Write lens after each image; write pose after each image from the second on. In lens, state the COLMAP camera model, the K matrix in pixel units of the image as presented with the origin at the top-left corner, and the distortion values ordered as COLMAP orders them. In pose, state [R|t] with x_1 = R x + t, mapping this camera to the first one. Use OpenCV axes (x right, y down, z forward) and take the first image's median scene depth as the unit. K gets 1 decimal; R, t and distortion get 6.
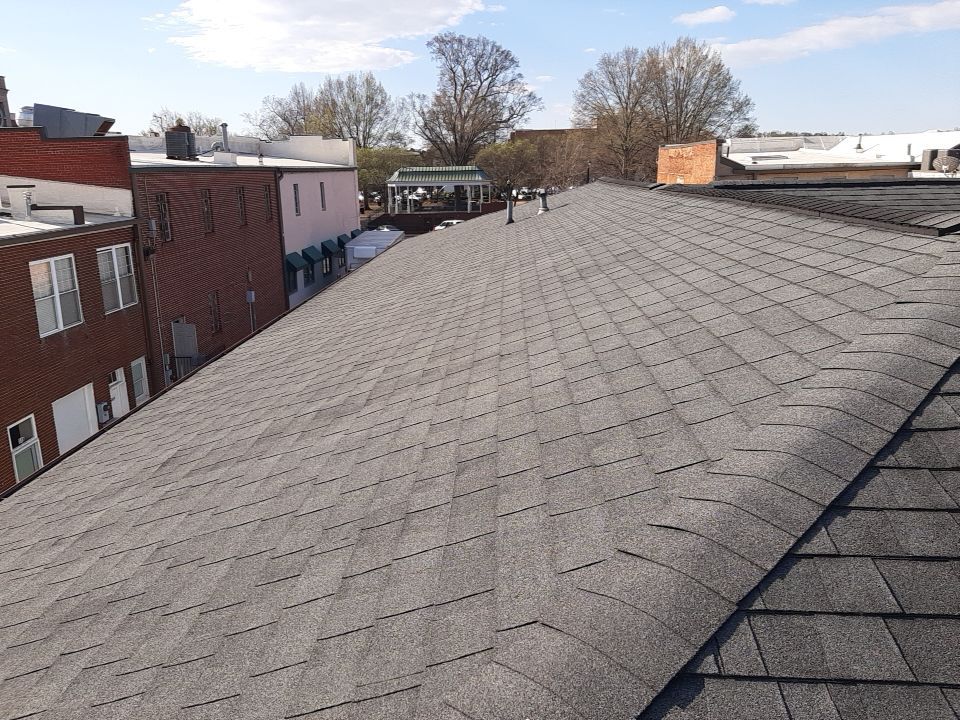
lens RADIAL K [[745.9, 0, 471.2], [0, 745.9, 357.5], [0, 0, 1]] dist [0.037260, -0.074139]
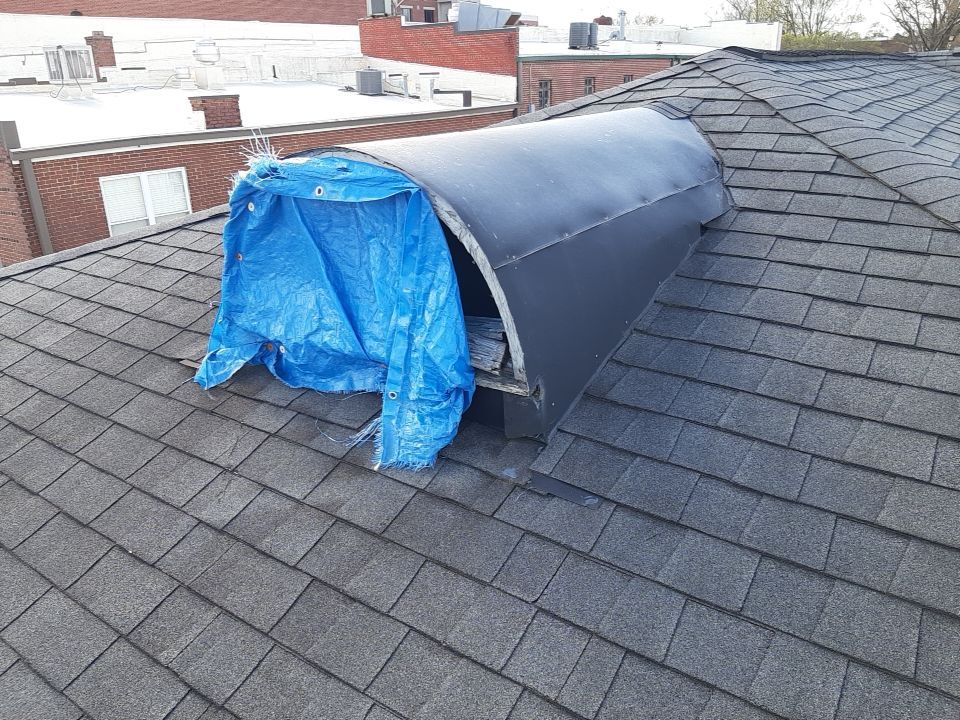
lens RADIAL K [[745.9, 0, 472.8], [0, 745.9, 355.6], [0, 0, 1]] dist [0.037260, -0.074139]
pose [[0.846918, 0.174382, -0.502315, 0.142183], [-0.109034, 0.981573, 0.156925, 0.023408], [0.520424, -0.078133, 0.850326, -0.047500]]
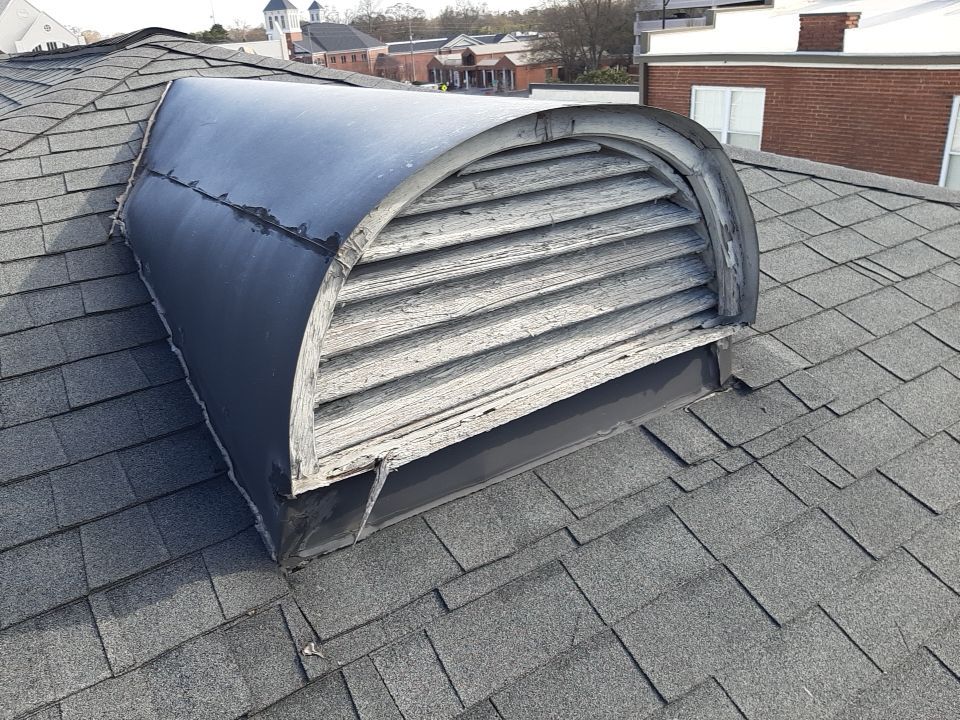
lens RADIAL K [[745.9, 0, 456.1], [0, 745.9, 353.6], [0, 0, 1]] dist [0.037260, -0.074139]
pose [[-0.808973, 0.303581, -0.503390, 0.171923], [-0.060293, 0.808964, 0.584758, -0.200541], [0.584746, 0.503405, -0.636126, 0.827545]]
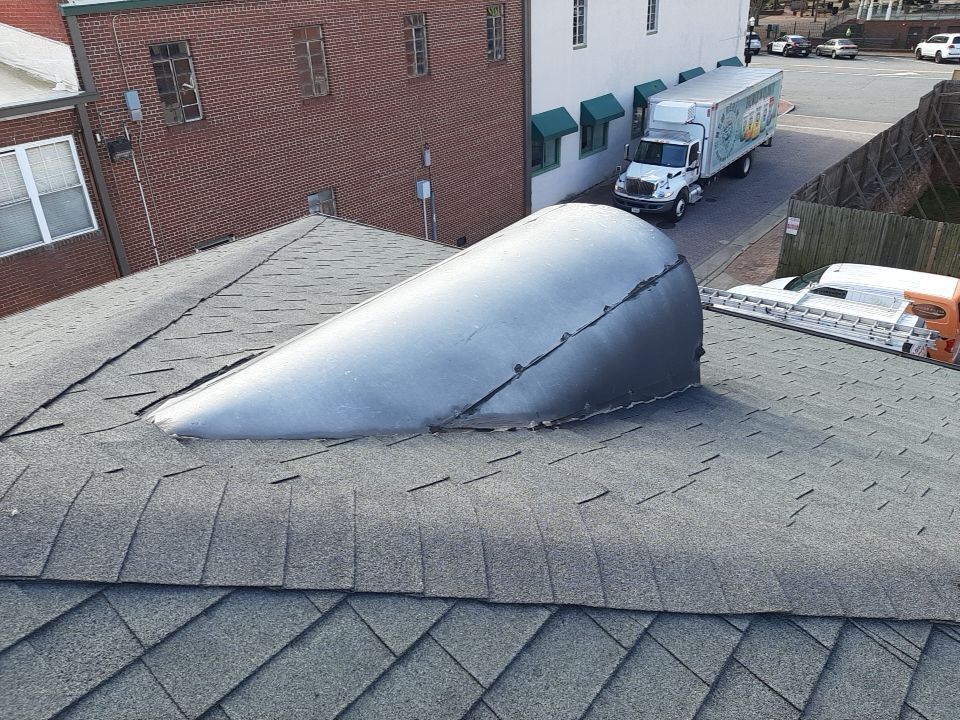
lens RADIAL K [[745.9, 0, 459.0], [0, 745.9, 346.2], [0, 0, 1]] dist [0.037260, -0.074139]
pose [[0.803353, 0.255285, -0.538009, 0.196391], [-0.117888, 0.953749, 0.276523, -0.195015], [0.583717, -0.158722, 0.796292, 0.656792]]
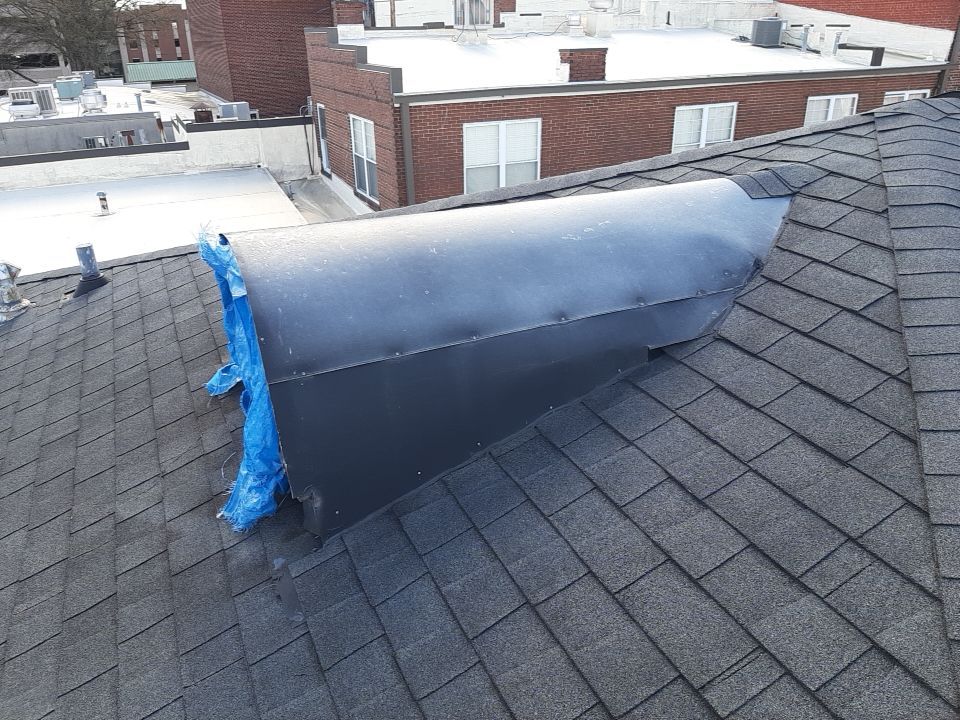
lens RADIAL K [[745.9, 0, 477.9], [0, 745.9, 367.4], [0, 0, 1]] dist [0.037260, -0.074139]
pose [[0.471288, 0.378885, -0.796451, 0.179755], [-0.205049, 0.925352, 0.318871, -0.005948], [0.857813, 0.013031, 0.513797, -0.004654]]
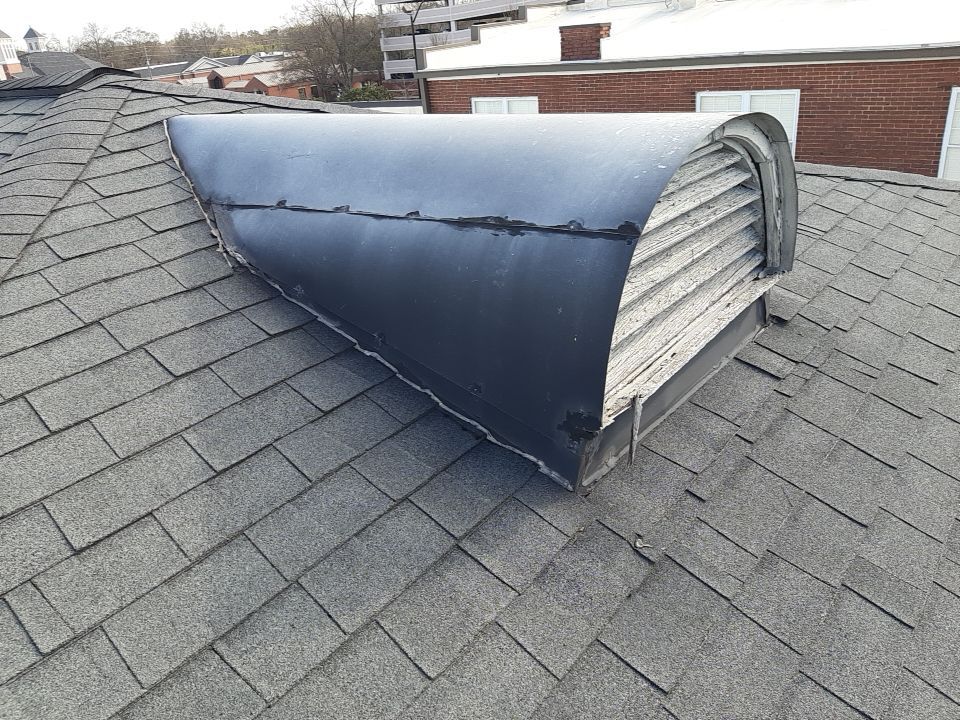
lens RADIAL K [[745.9, 0, 453.7], [0, 745.9, 361.5], [0, 0, 1]] dist [0.037260, -0.074139]
pose [[-0.588609, 0.404777, -0.699782, 0.209544], [-0.090707, 0.827085, 0.554710, -0.202324], [0.803313, 0.389982, -0.450113, 0.809899]]
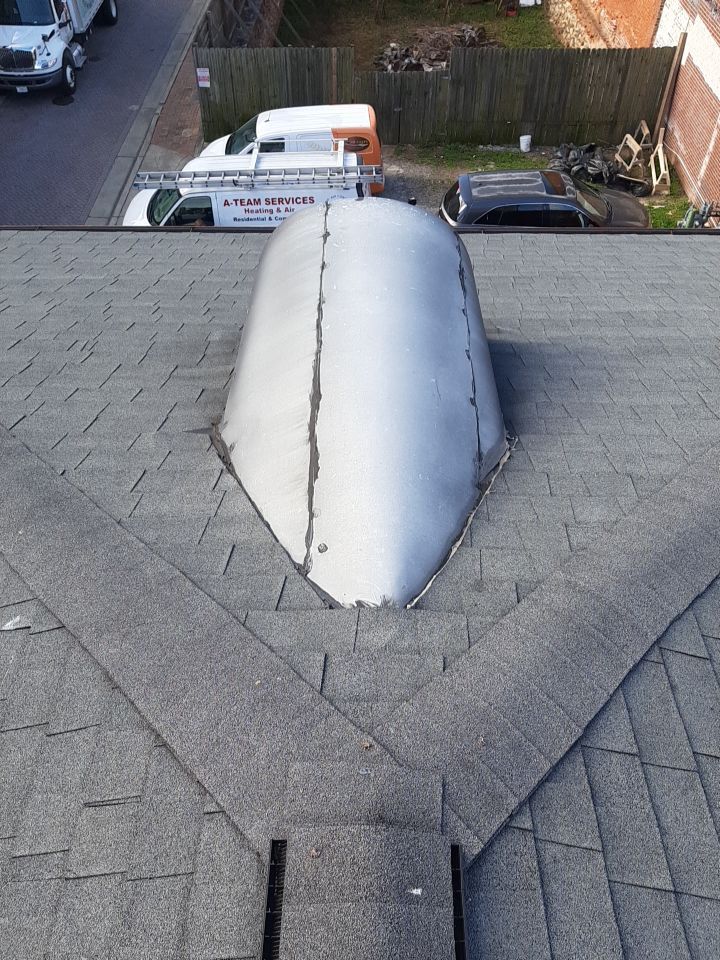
lens RADIAL K [[745.9, 0, 334.0], [0, 745.9, 500.6], [0, 0, 1]] dist [0.037260, -0.074139]
pose [[0.999341, -0.023216, 0.027890, 0.123343], [0.003175, 0.821555, 0.570121, -0.219031], [-0.036149, -0.569657, 0.821087, 0.638142]]
